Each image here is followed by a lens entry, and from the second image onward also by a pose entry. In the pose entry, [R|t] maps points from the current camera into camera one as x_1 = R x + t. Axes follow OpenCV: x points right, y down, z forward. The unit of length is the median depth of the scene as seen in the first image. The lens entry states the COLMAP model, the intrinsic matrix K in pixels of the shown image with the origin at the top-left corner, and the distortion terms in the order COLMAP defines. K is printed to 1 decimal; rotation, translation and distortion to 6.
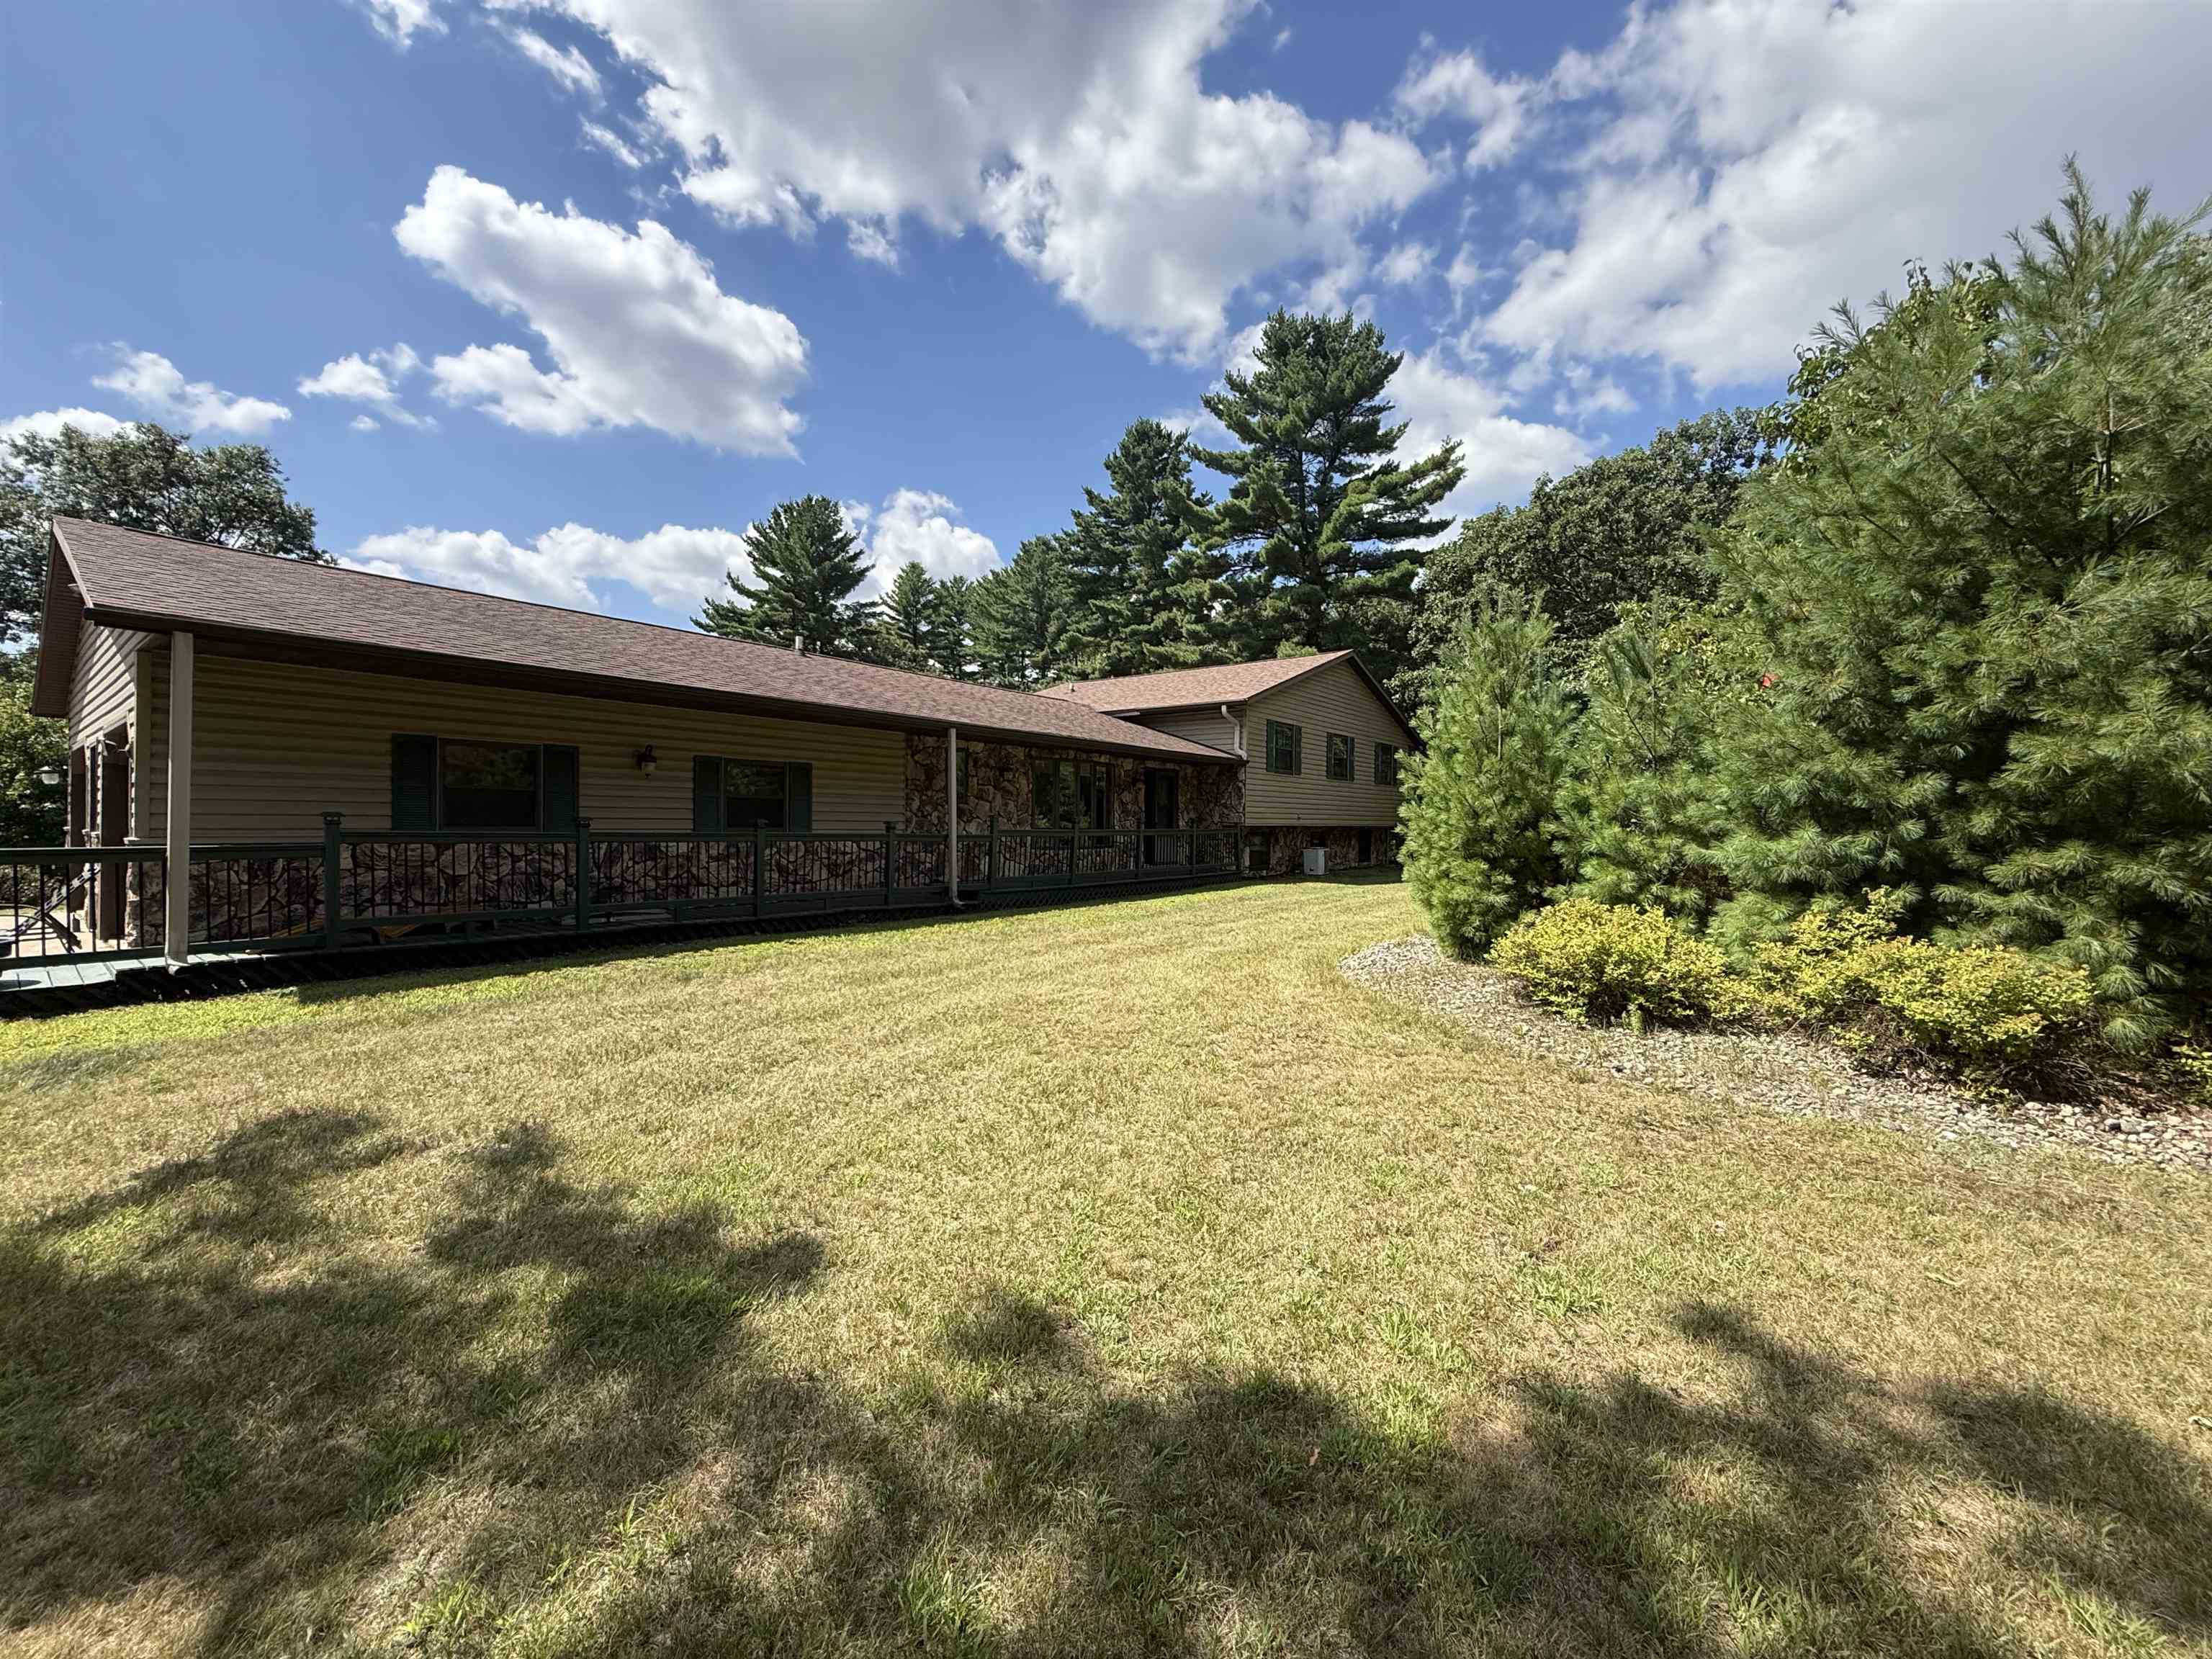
lens RADIAL K [[875.4, 0, 1100.5], [0, 875.4, 830.6], [0, 0, 1]] dist [-0.002034, -0.000273]
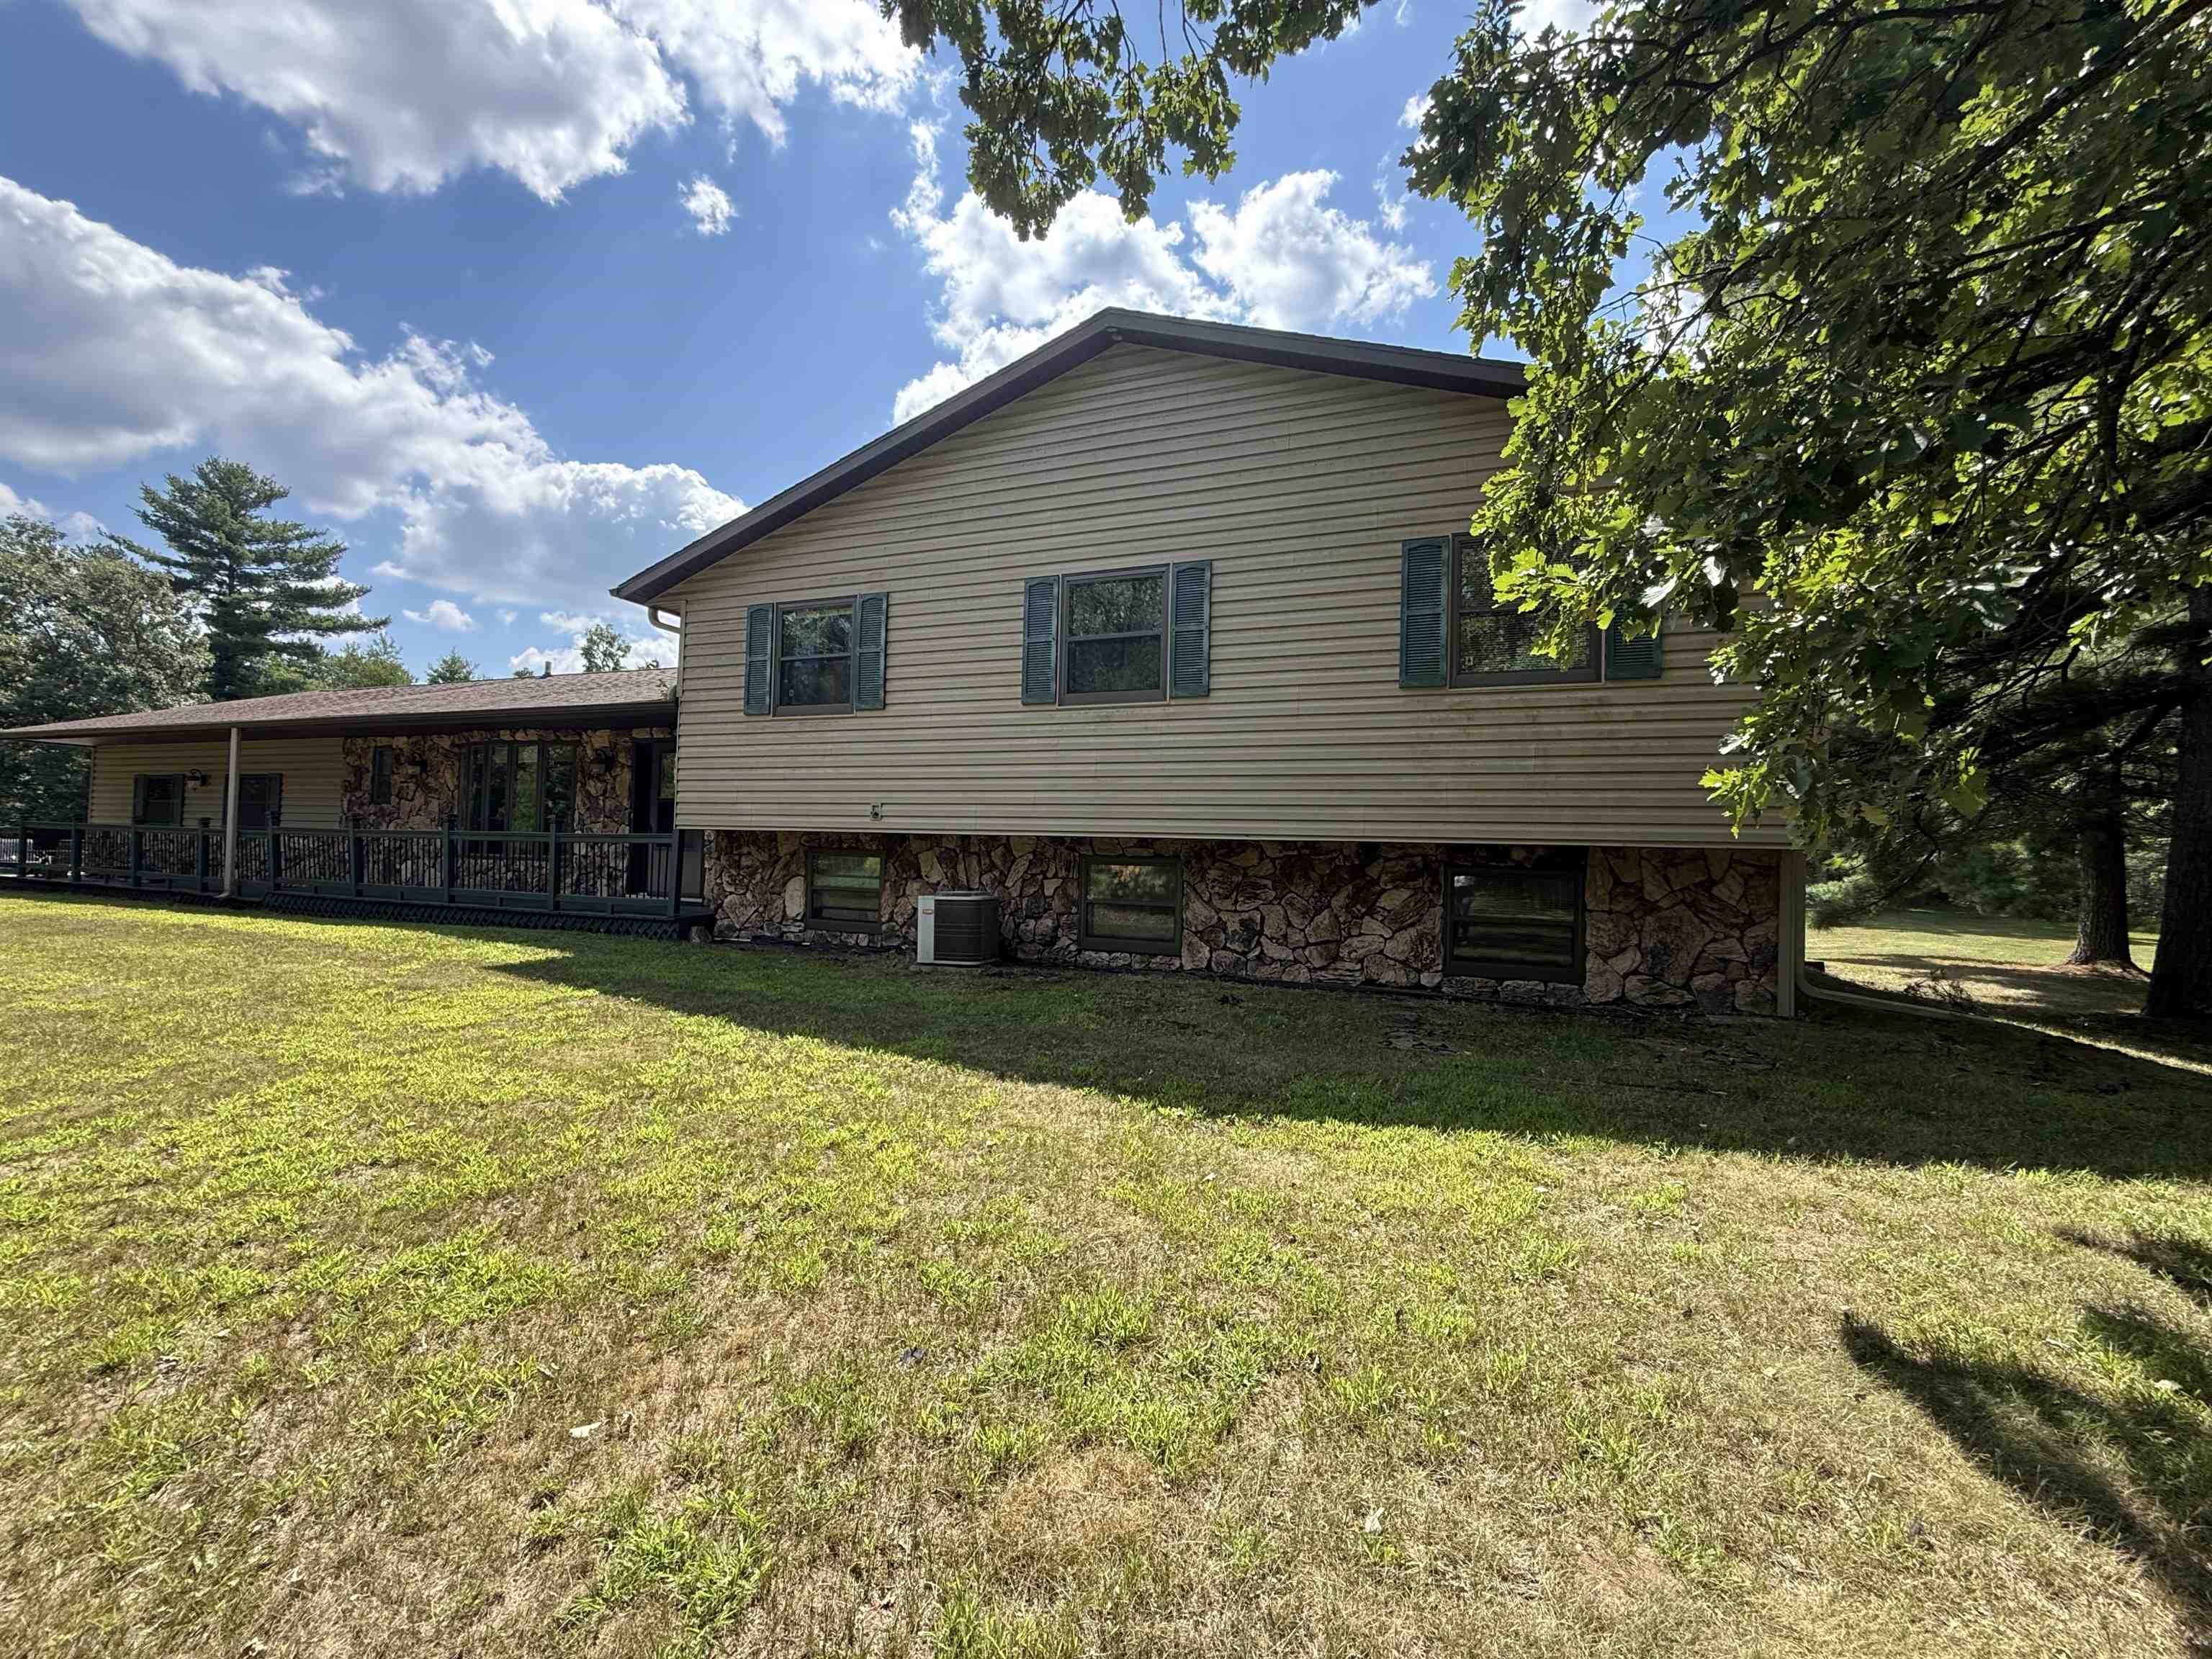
lens RADIAL K [[875.4, 0, 1100.5], [0, 875.4, 830.6], [0, 0, 1]] dist [-0.002034, -0.000273]
pose [[0.301457, -0.024580, -0.953163, 0.774200], [-0.031550, 0.998863, -0.035737, 0.006455], [0.952958, 0.040845, 0.300339, 1.143506]]
